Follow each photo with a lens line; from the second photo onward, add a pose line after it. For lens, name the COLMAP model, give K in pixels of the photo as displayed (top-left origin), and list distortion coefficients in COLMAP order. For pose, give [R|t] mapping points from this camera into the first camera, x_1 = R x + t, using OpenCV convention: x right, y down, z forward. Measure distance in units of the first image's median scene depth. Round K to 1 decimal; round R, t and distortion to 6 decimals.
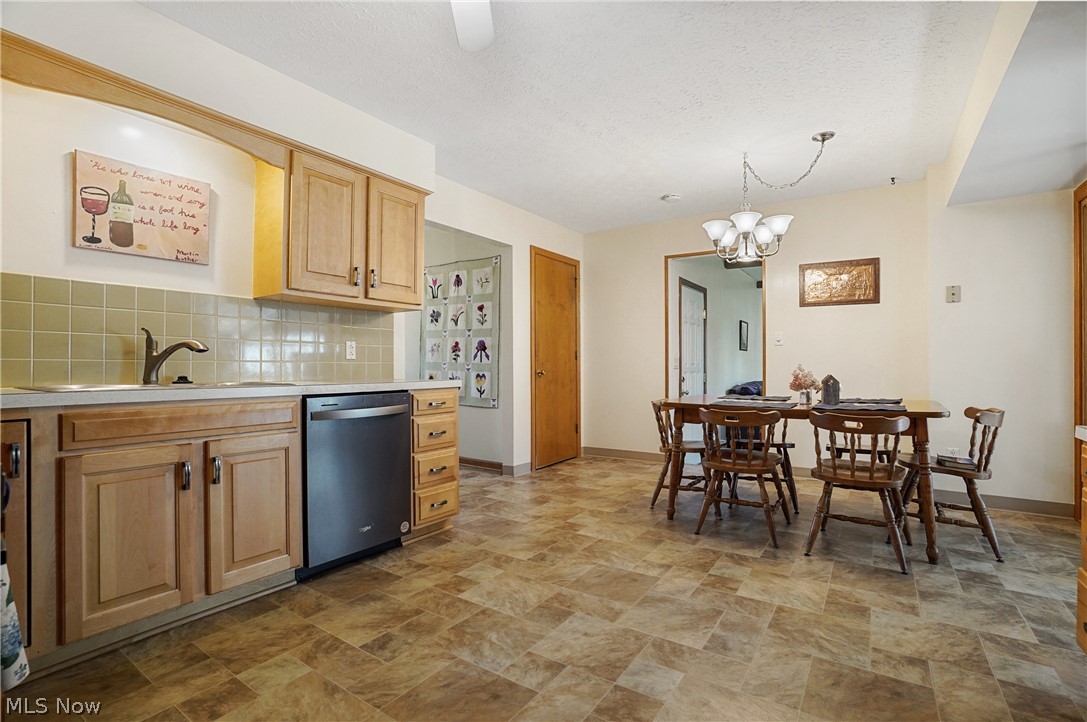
lens RADIAL K [[503.7, 0, 537.7], [0, 503.7, 358.2], [0, 0, 1]] dist [-0.062978, 0.021407]
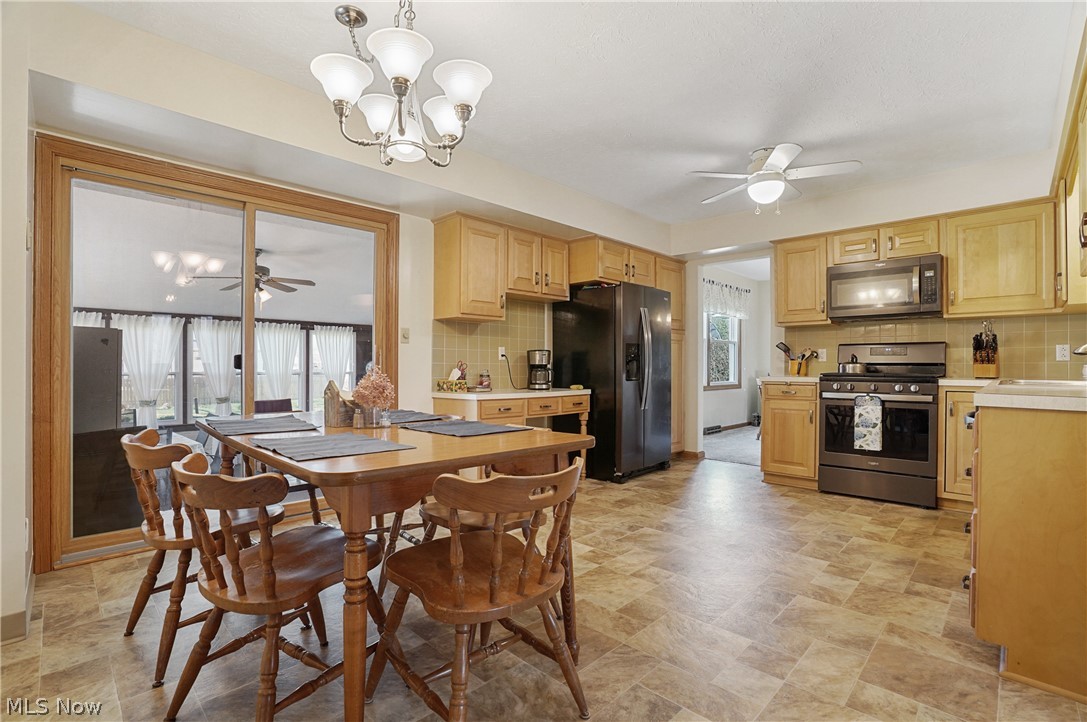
lens RADIAL K [[503.7, 0, 540.2], [0, 503.7, 361.9], [0, 0, 1]] dist [-0.062978, 0.021407]
pose [[-0.985211, 0.000732, 0.171345, 0.279579], [-0.002759, 0.999793, -0.020136, 0.023951], [-0.171324, -0.020311, -0.985005, 2.005073]]
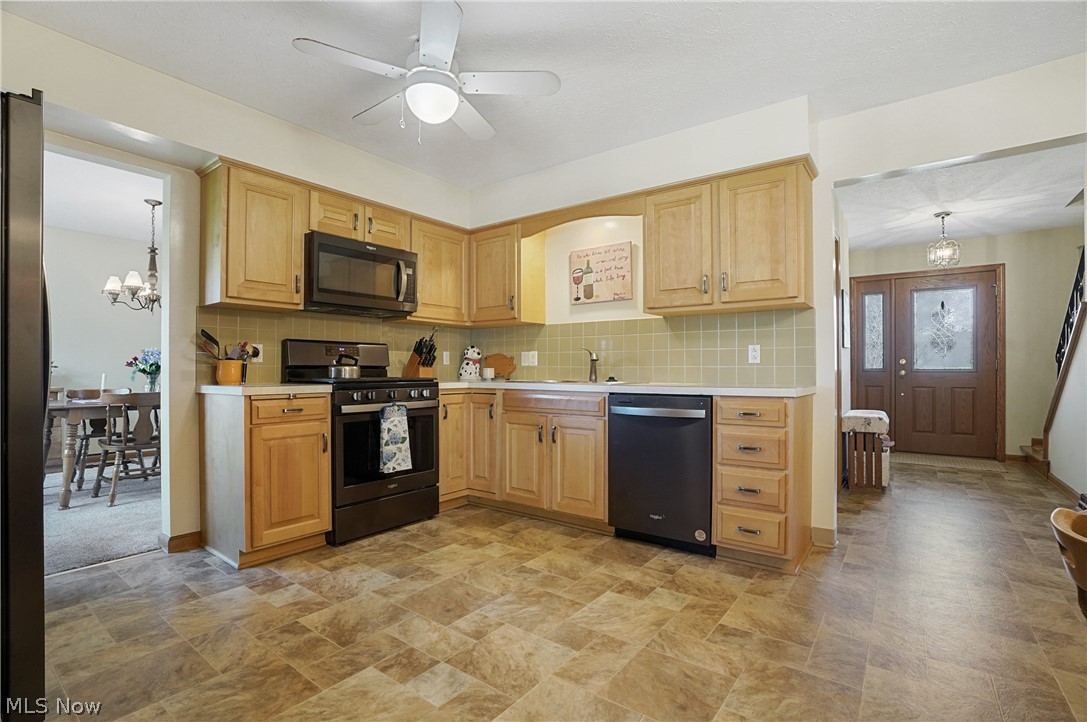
lens RADIAL K [[503.7, 0, 547.7], [0, 503.7, 366.9], [0, 0, 1]] dist [-0.062978, 0.021407]
pose [[-0.034440, -0.005766, -0.999390, 0.781982], [0.013865, 0.999884, -0.006247, 0.011555], [0.999311, -0.014072, -0.034356, 0.805246]]
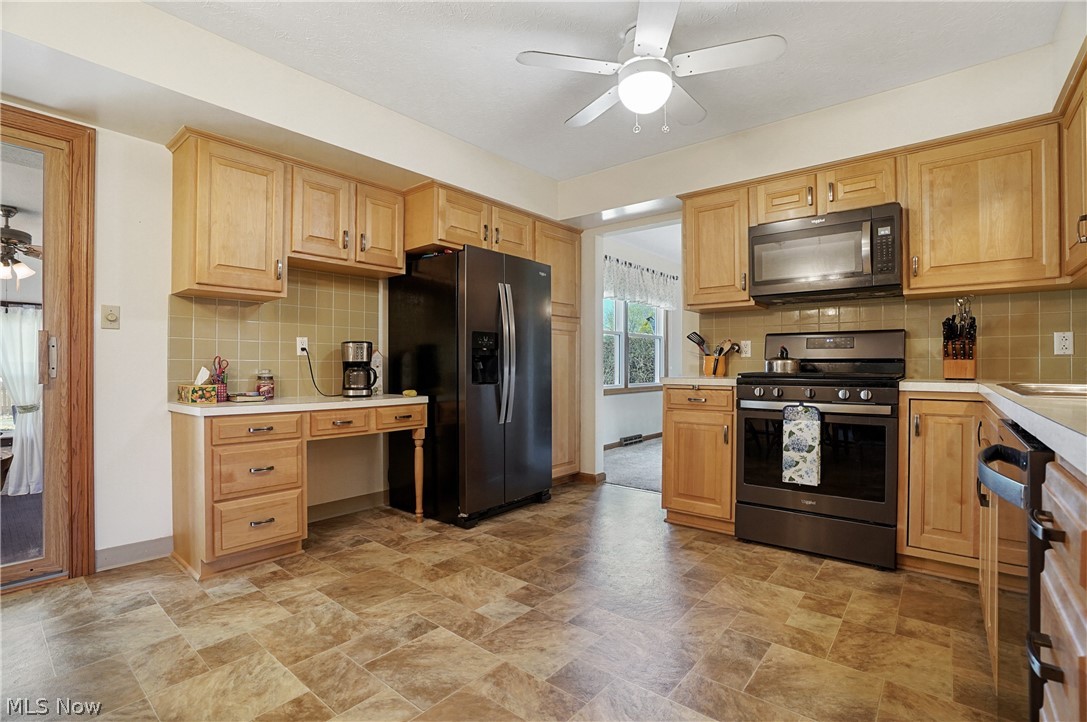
lens RADIAL K [[503.7, 0, 538.6], [0, 503.7, 359.1], [0, 0, 1]] dist [-0.062978, 0.021407]
pose [[-0.995652, 0.002450, 0.093124, 0.011128], [0.000146, 0.999694, -0.024733, 0.021976], [-0.093156, -0.024612, -0.995347, 1.460697]]
